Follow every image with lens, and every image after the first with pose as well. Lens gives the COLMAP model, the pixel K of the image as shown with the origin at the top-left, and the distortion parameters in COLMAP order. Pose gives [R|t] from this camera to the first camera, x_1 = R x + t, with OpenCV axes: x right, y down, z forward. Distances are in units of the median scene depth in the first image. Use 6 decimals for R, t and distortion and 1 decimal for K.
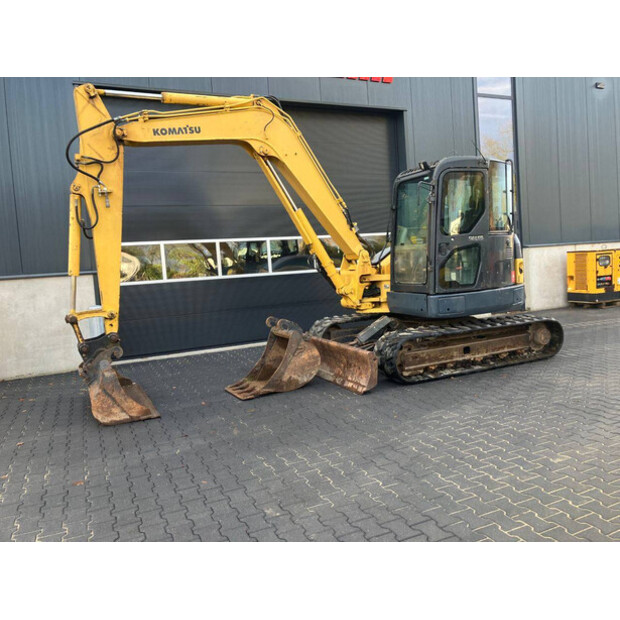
lens RADIAL K [[505.0, 0, 306.1], [0, 505.0, 303.5], [0, 0, 1]] dist [0.052905, -0.061006]
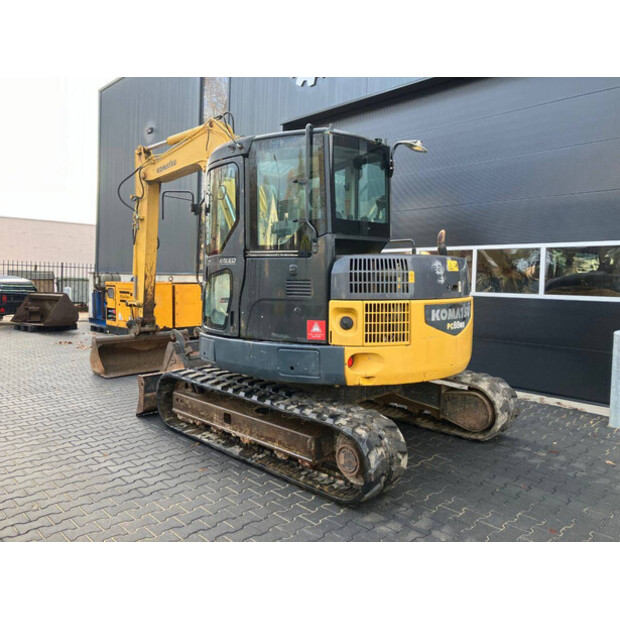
lens RADIAL K [[505.0, 0, 315.7], [0, 505.0, 303.4], [0, 0, 1]] dist [0.052905, -0.061006]
pose [[0.338747, 0.118462, -0.933390, 0.960242], [-0.107584, 0.990412, 0.086654, -0.135720], [0.934707, 0.071064, 0.348243, 0.827331]]
